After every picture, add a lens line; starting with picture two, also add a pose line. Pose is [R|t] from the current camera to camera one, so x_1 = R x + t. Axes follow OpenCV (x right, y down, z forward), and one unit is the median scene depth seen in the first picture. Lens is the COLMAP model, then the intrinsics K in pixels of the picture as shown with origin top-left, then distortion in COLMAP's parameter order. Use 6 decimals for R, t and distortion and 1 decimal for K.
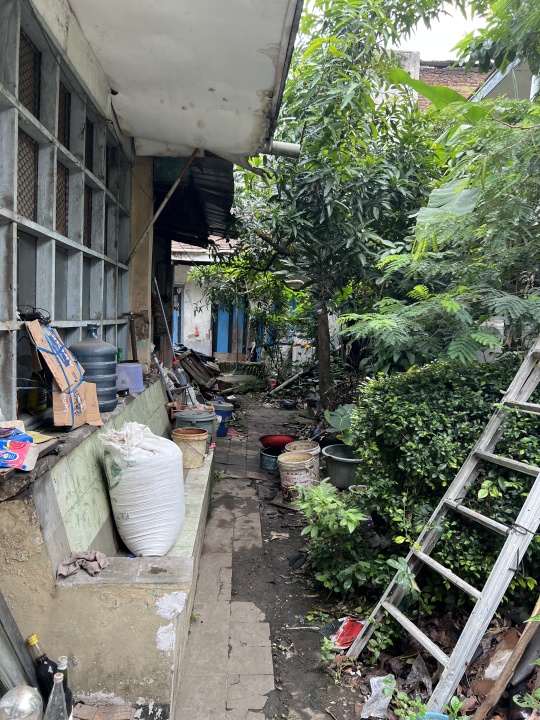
lens RADIAL K [[543.6, 0, 270.6], [0, 543.6, 359.1], [0, 0, 1]] dist [0.007788, 0.001460]
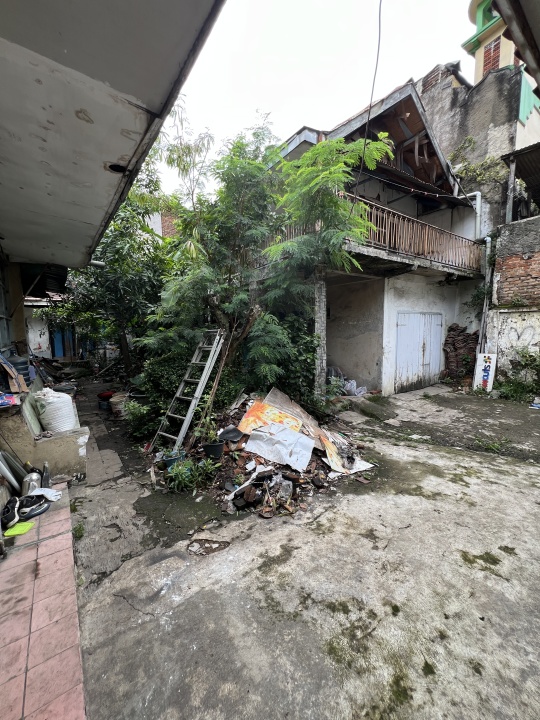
lens RADIAL K [[289.3, 0, 272.8], [0, 289.3, 357.5], [0, 0, 1]] dist [-0.003556, 0.000074]
pose [[0.835949, -0.104354, 0.538794, -0.056670], [0.088219, 0.994540, 0.055750, -0.003460], [-0.541670, 0.000927, 0.840591, -0.460158]]
